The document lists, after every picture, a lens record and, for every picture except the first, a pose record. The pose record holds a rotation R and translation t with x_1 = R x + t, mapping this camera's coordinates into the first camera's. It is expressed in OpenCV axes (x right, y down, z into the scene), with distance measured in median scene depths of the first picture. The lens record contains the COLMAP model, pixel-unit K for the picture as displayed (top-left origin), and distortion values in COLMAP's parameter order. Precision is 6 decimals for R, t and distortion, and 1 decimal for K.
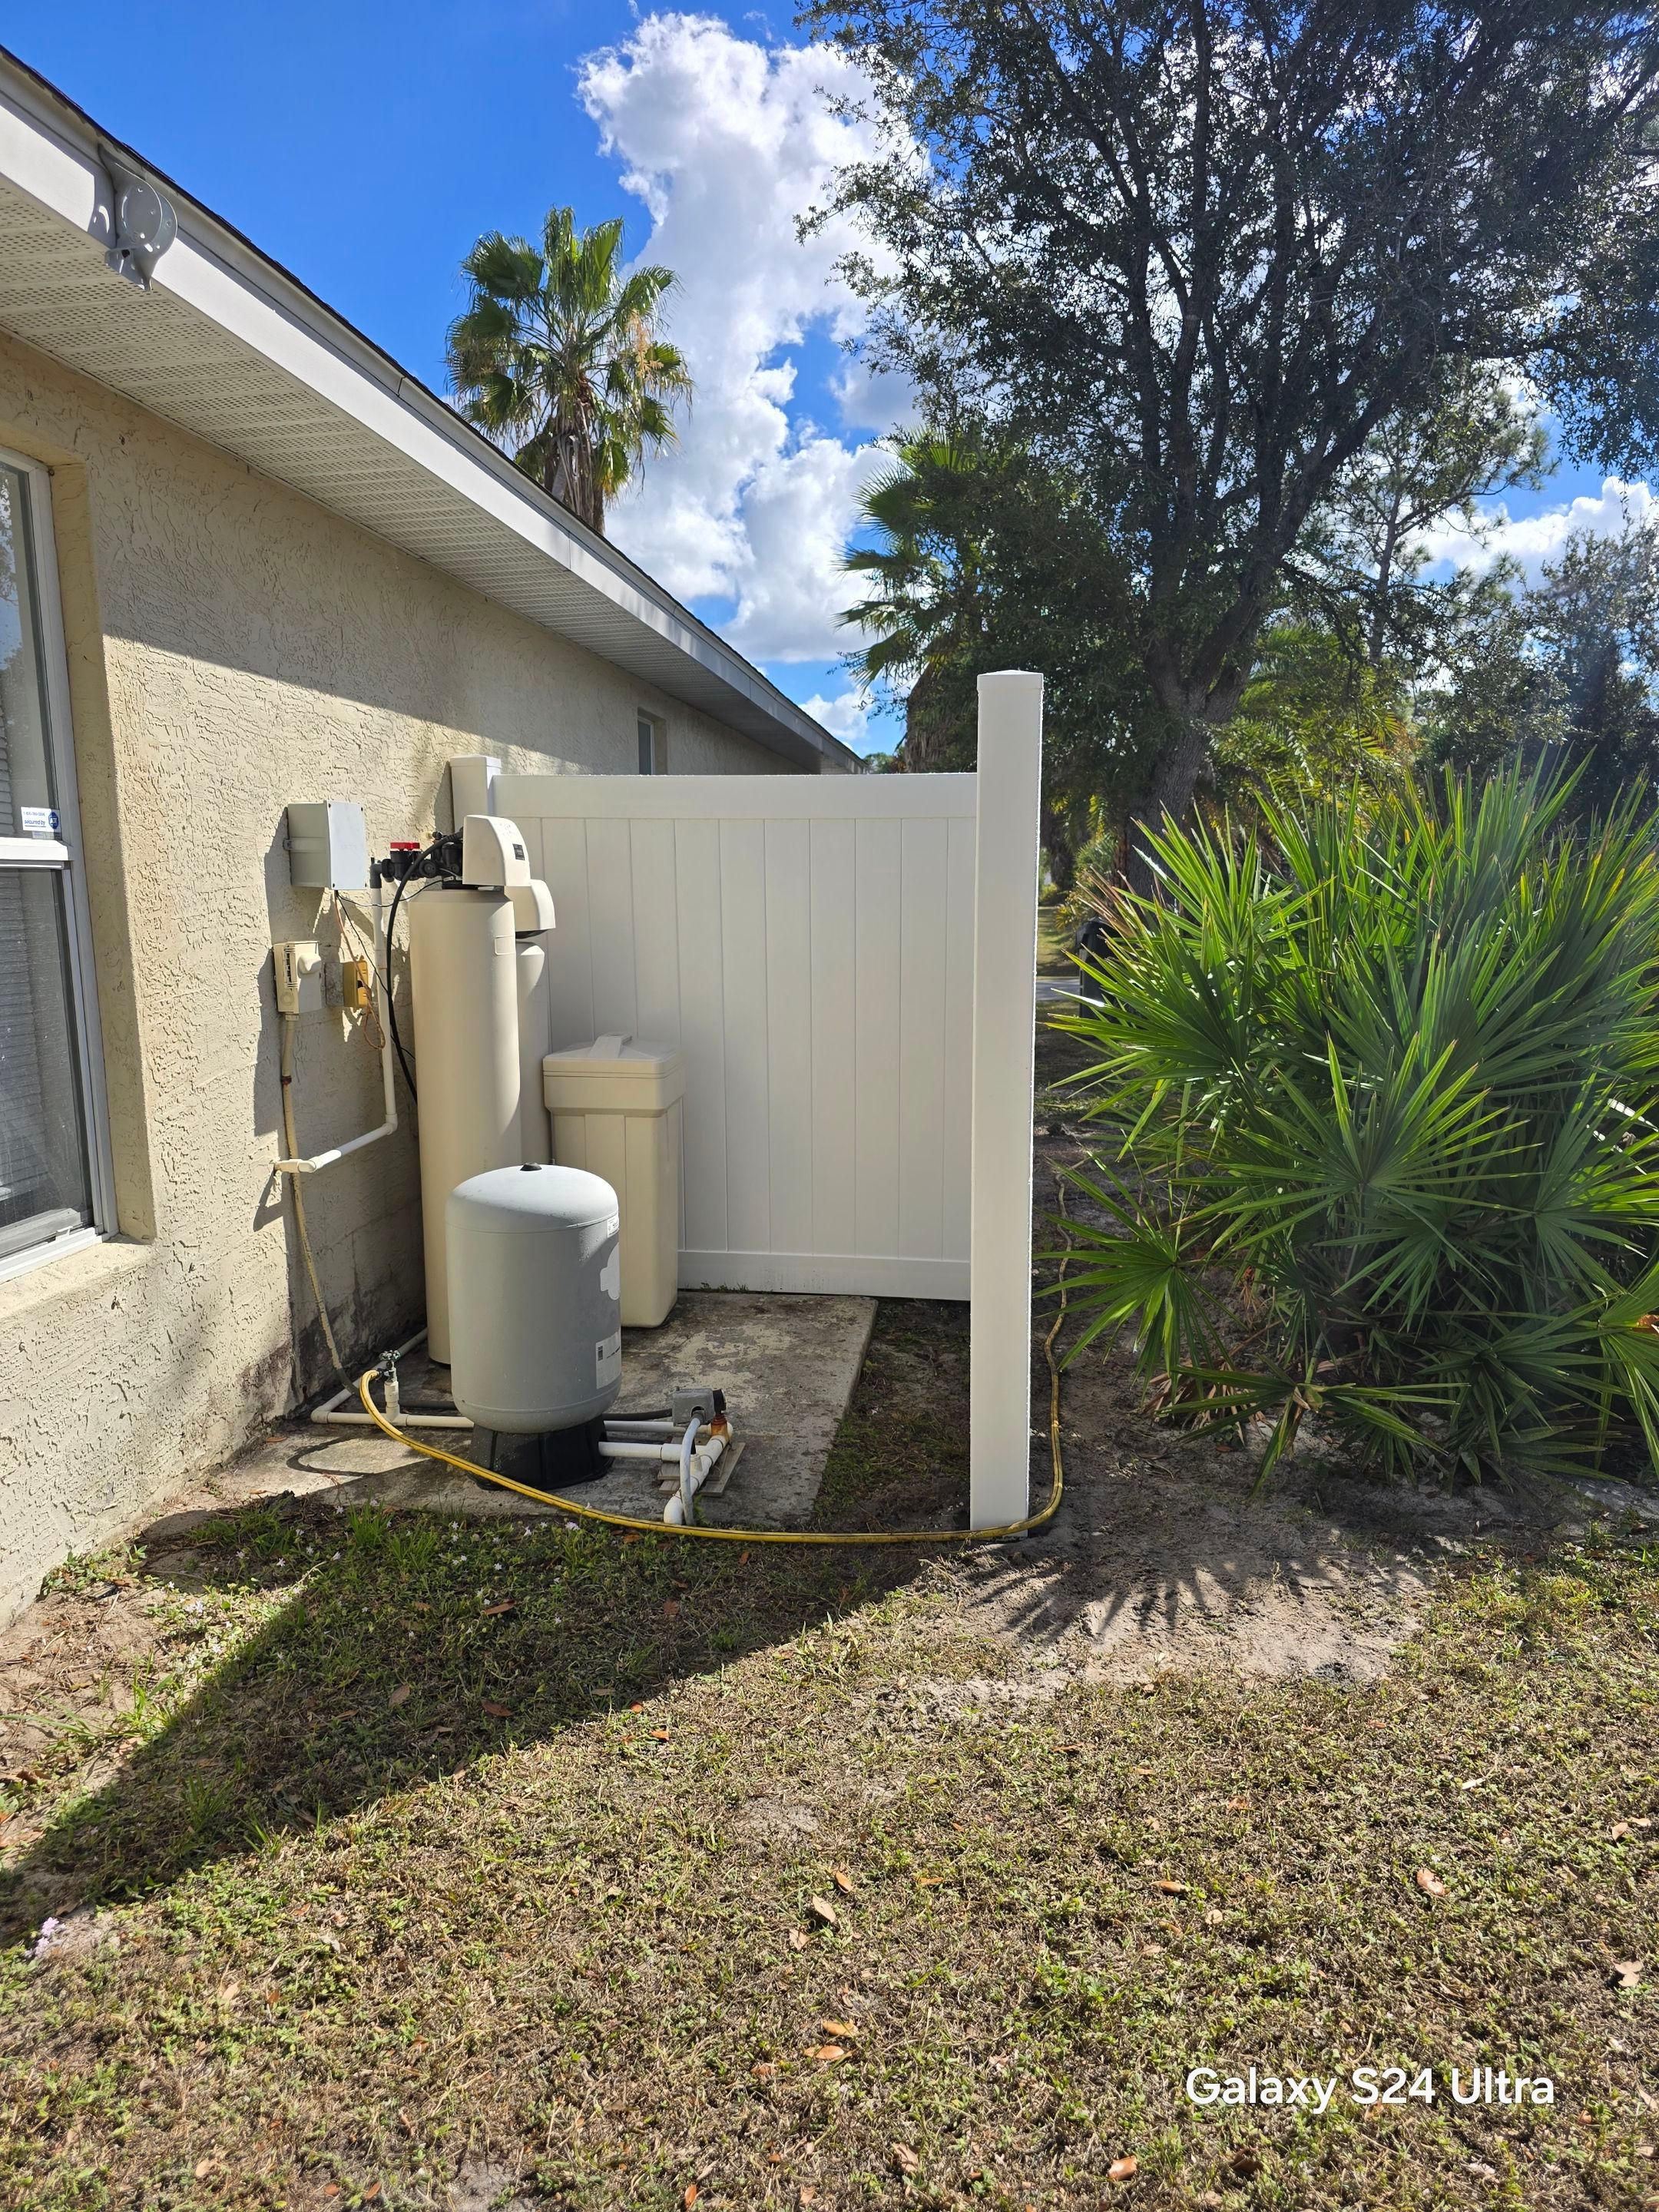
lens RADIAL K [[1394.1, 0, 819.1], [0, 1394.1, 1109.7], [0, 0, 1]] dist [0.044684, -0.041607]
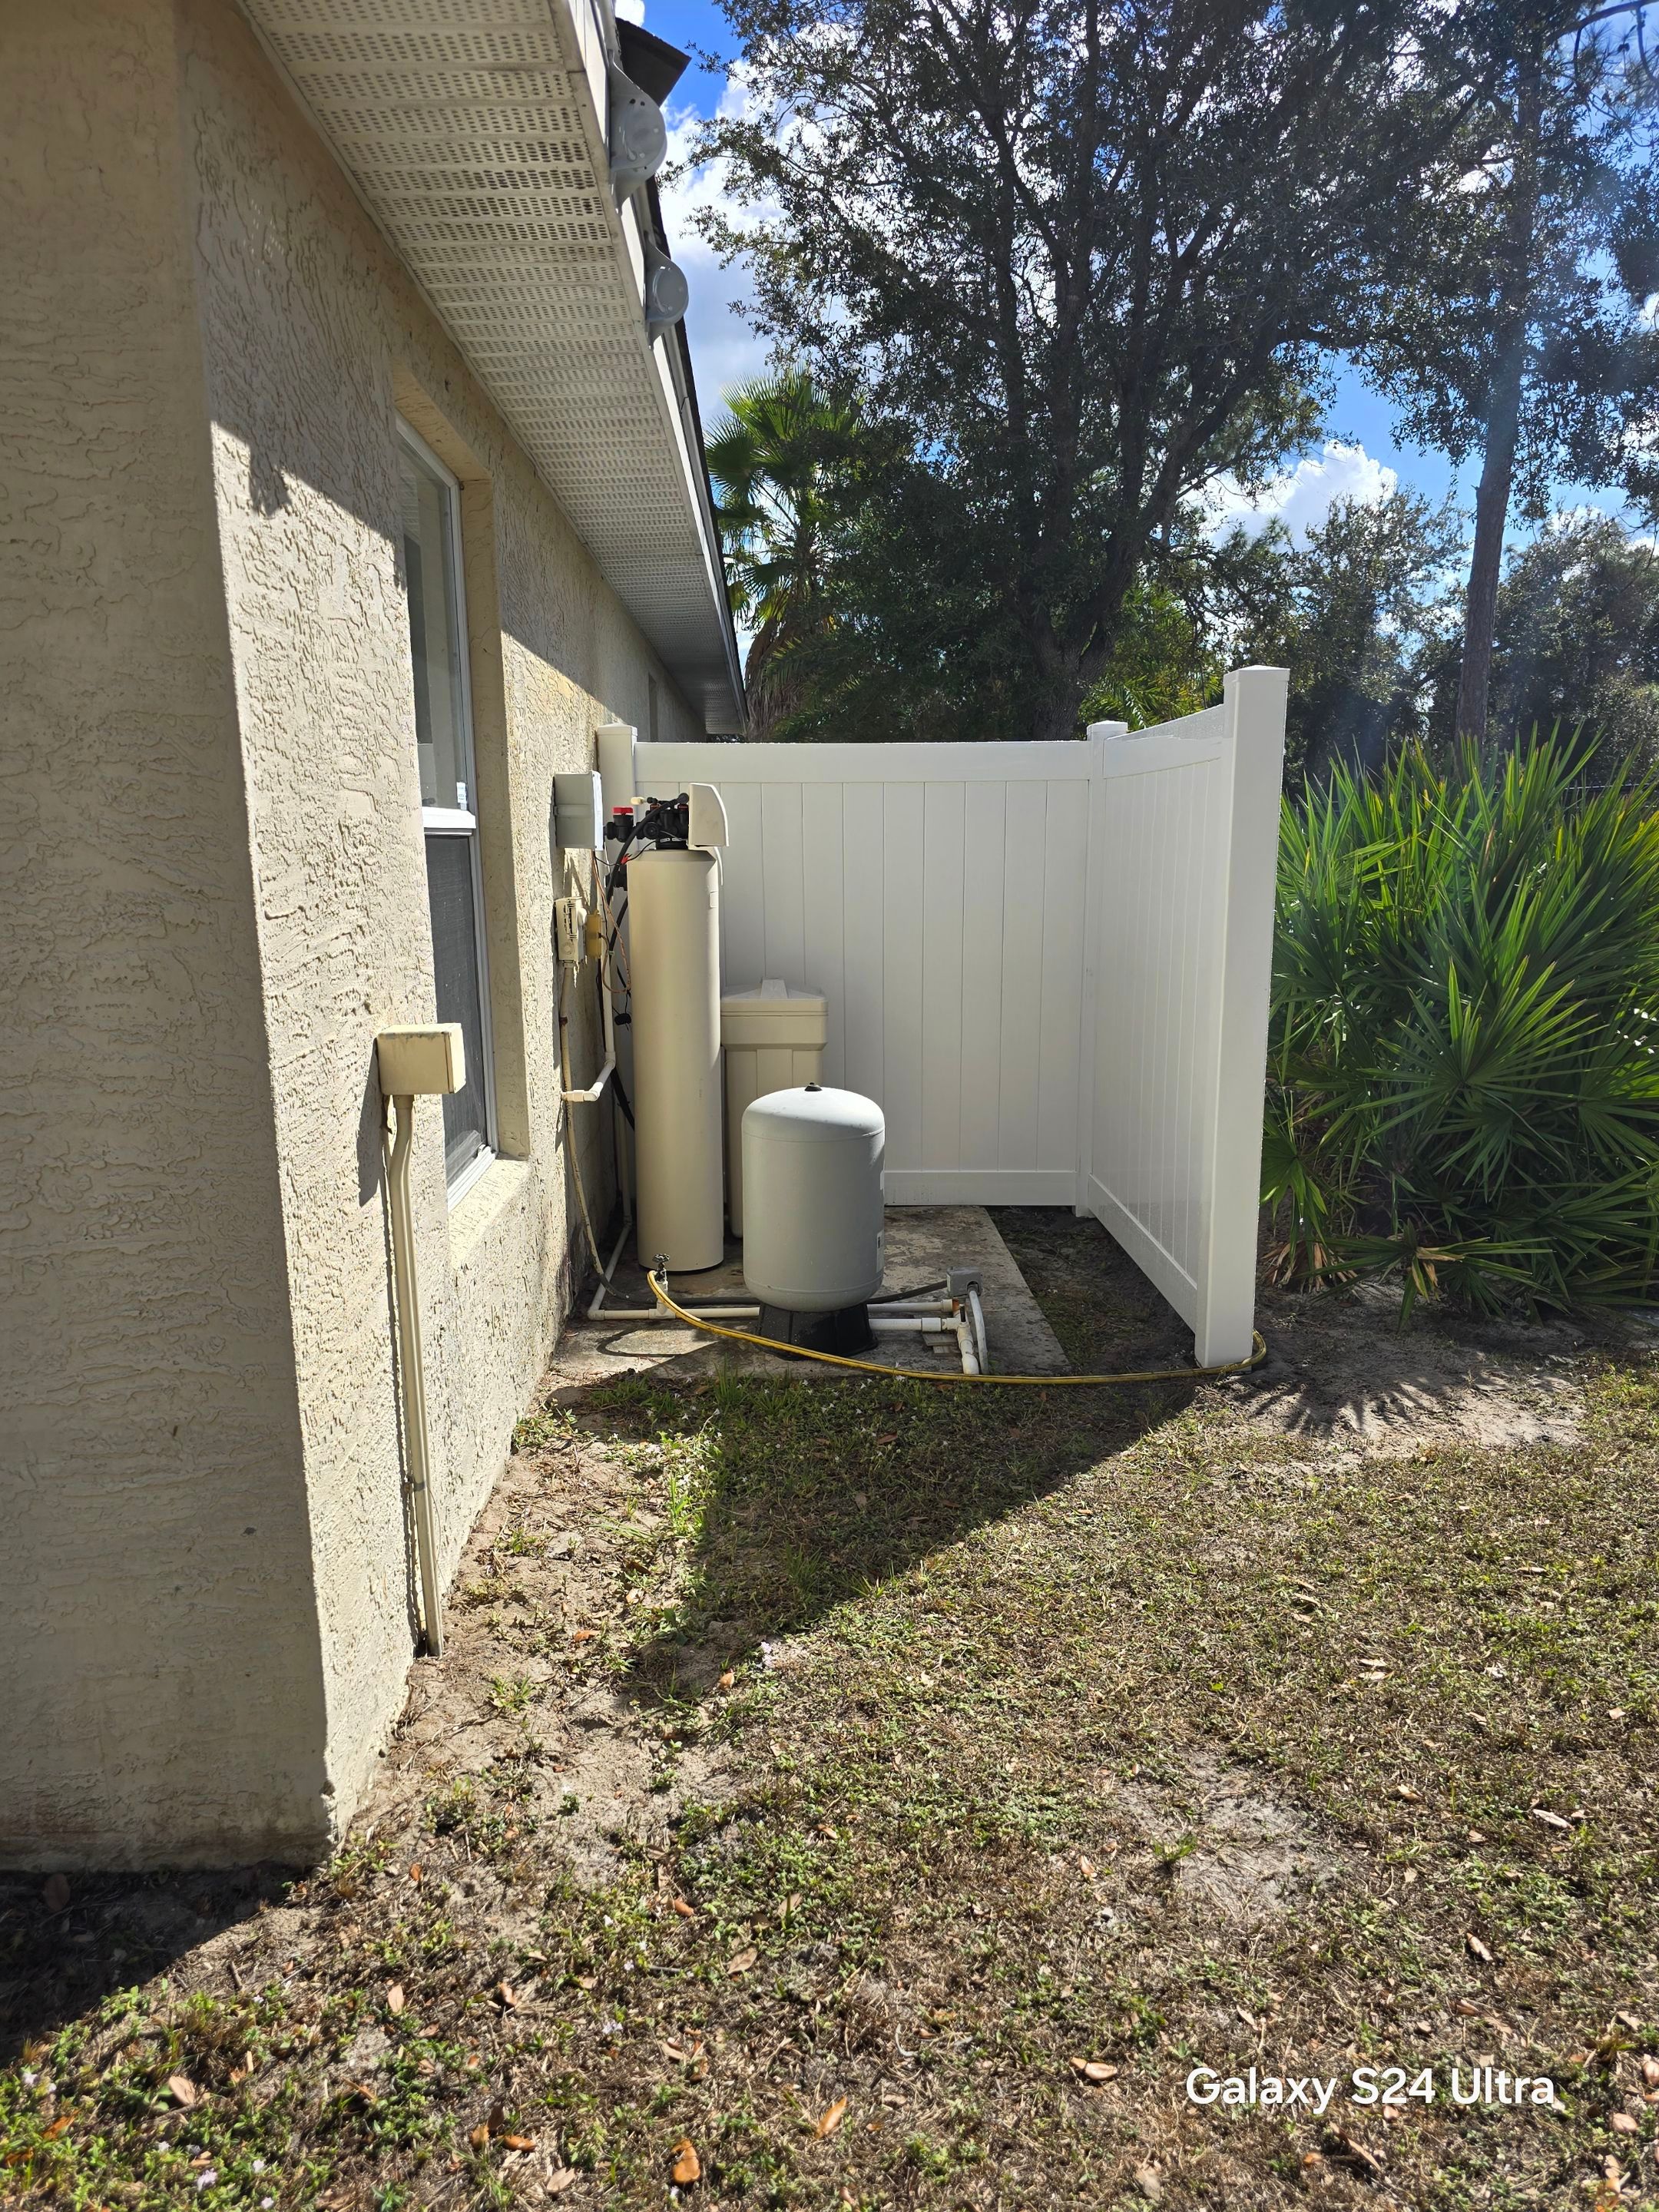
lens RADIAL K [[1414.1, 0, 743.2], [0, 1414.1, 1124.5], [0, 0, 1]] dist [0.048123, -0.048396]
pose [[0.991616, -0.032593, 0.125044, -0.427285], [0.027577, 0.998752, 0.041639, 0.021248], [-0.126245, -0.037842, 0.991277, -0.175717]]
